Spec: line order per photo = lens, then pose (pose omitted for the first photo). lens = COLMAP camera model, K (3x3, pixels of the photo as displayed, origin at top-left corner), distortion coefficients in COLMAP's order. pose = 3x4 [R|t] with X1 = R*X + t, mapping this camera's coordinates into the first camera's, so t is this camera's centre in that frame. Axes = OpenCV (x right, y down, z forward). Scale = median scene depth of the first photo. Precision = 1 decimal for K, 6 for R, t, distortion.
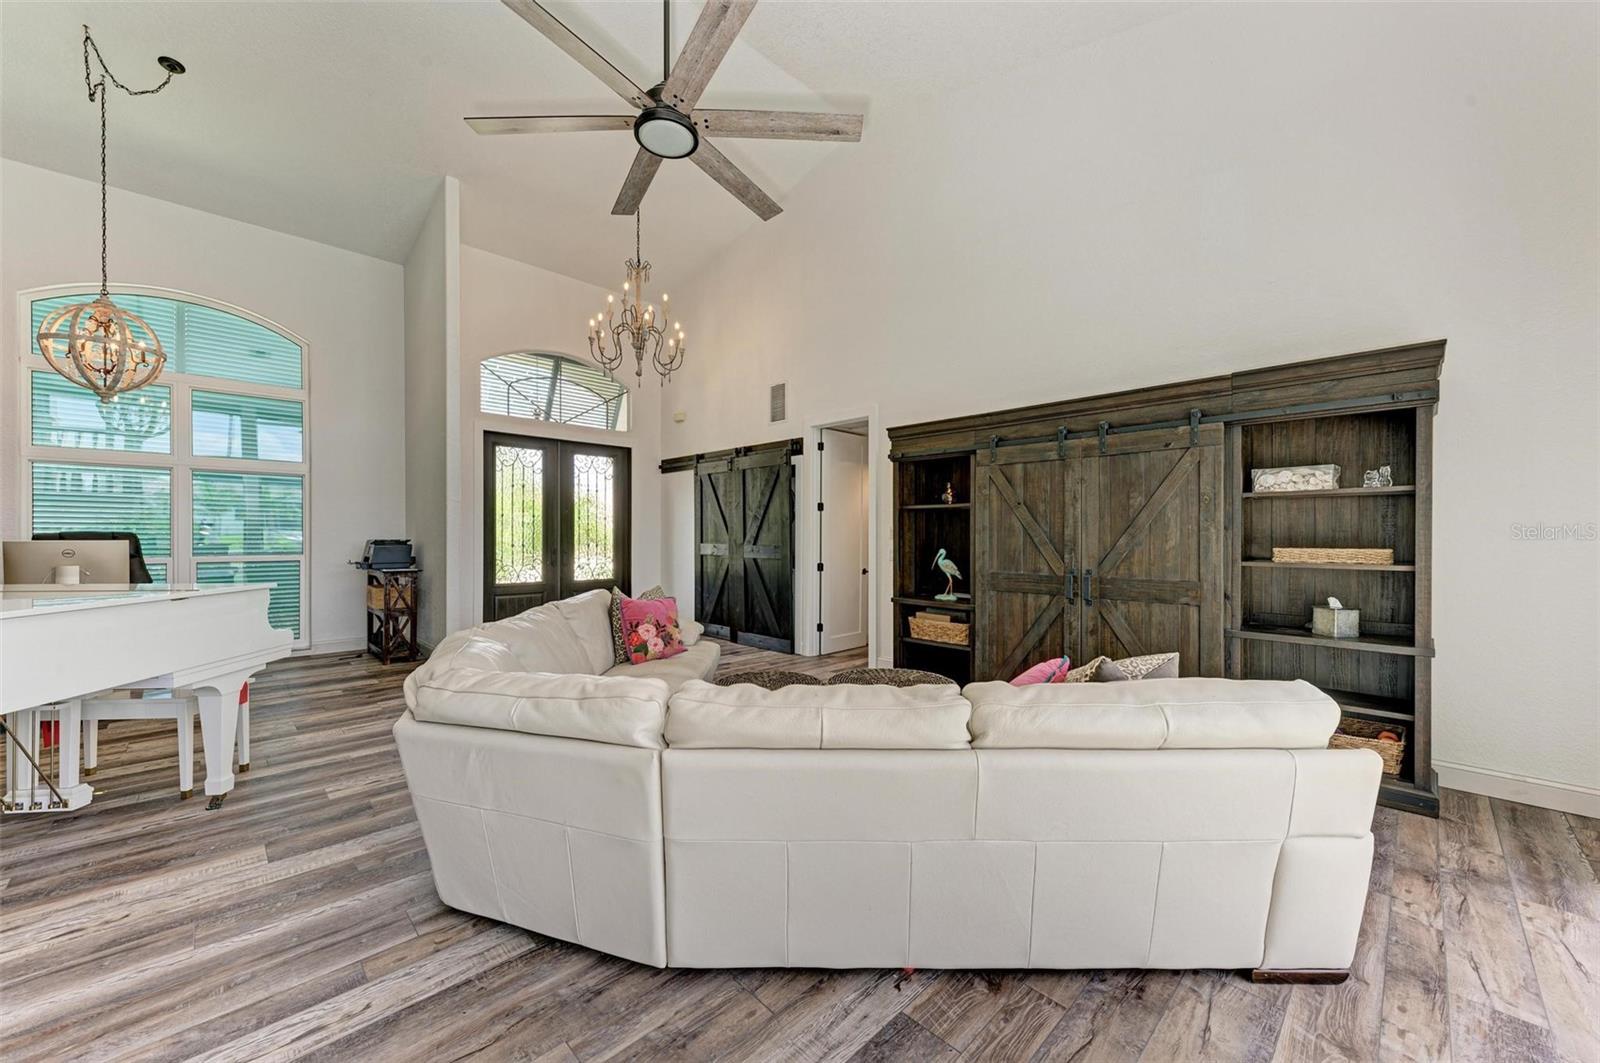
lens RADIAL K [[604.1, 0, 797.0], [0, 604.1, 536.9], [0, 0, 1]] dist [0.007332, -0.000572]
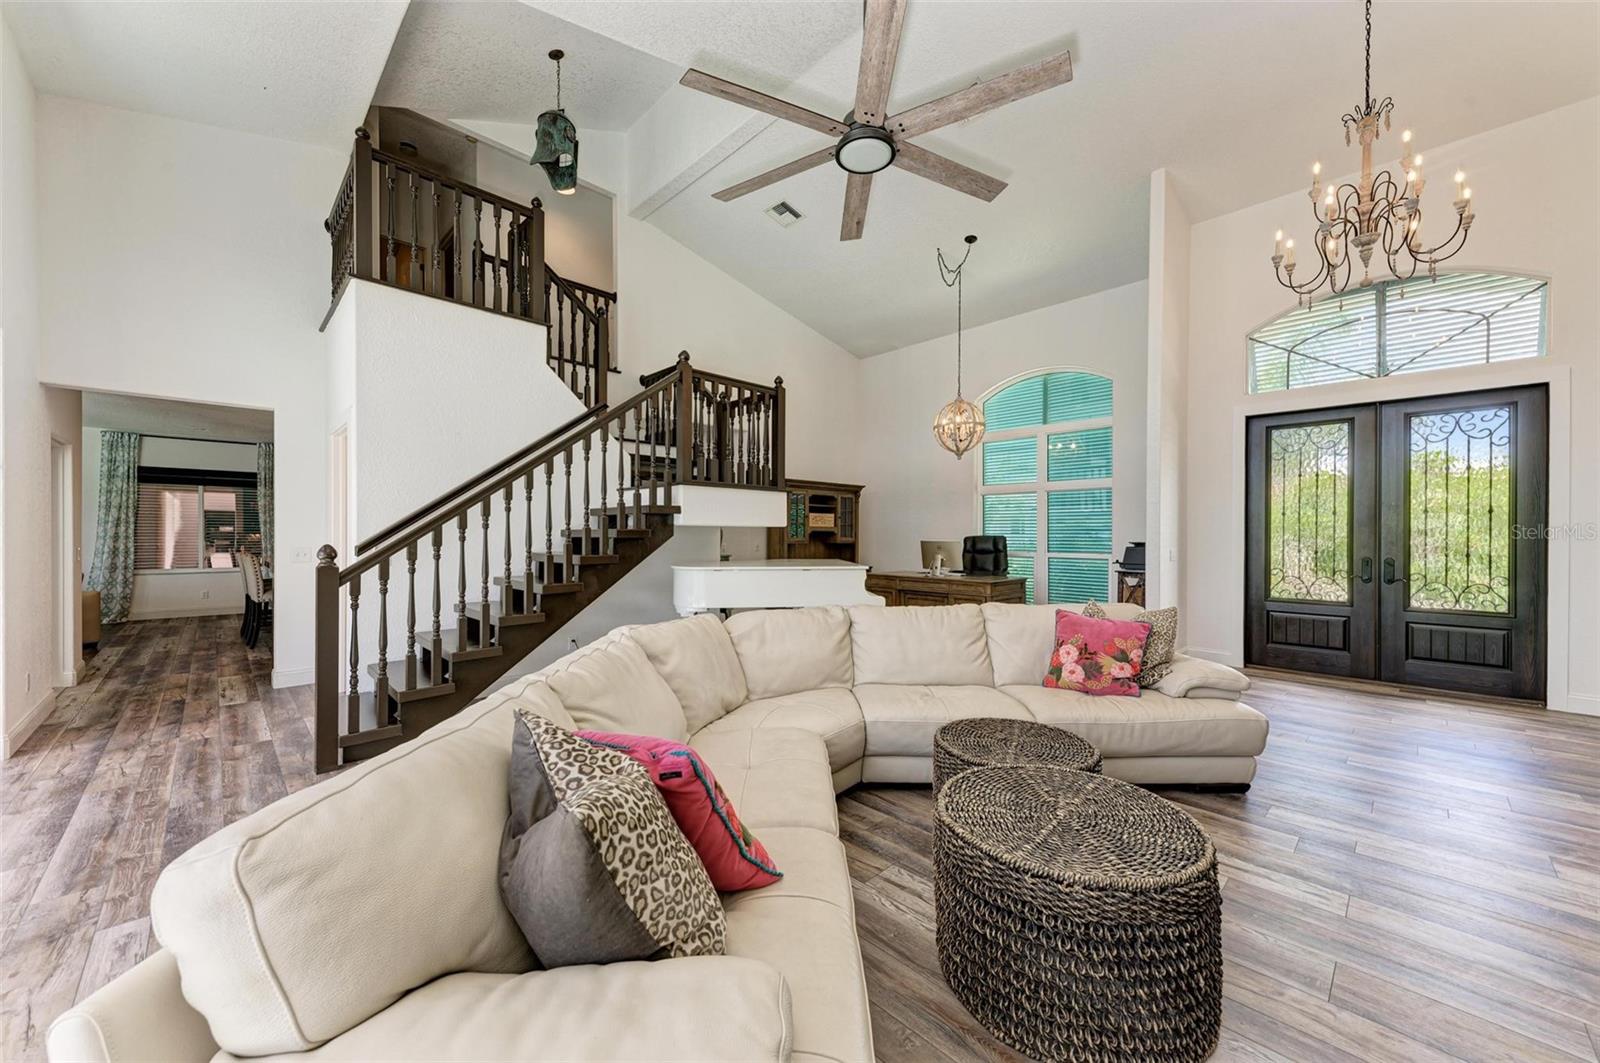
lens RADIAL K [[604.1, 0, 797.0], [0, 604.1, 536.9], [0, 0, 1]] dist [0.007332, -0.000572]
pose [[0.001550, 0.000716, -0.999999, 0.644645], [-0.009509, 0.999955, 0.000701, 0.000612], [0.999954, 0.009508, 0.001557, 0.706174]]
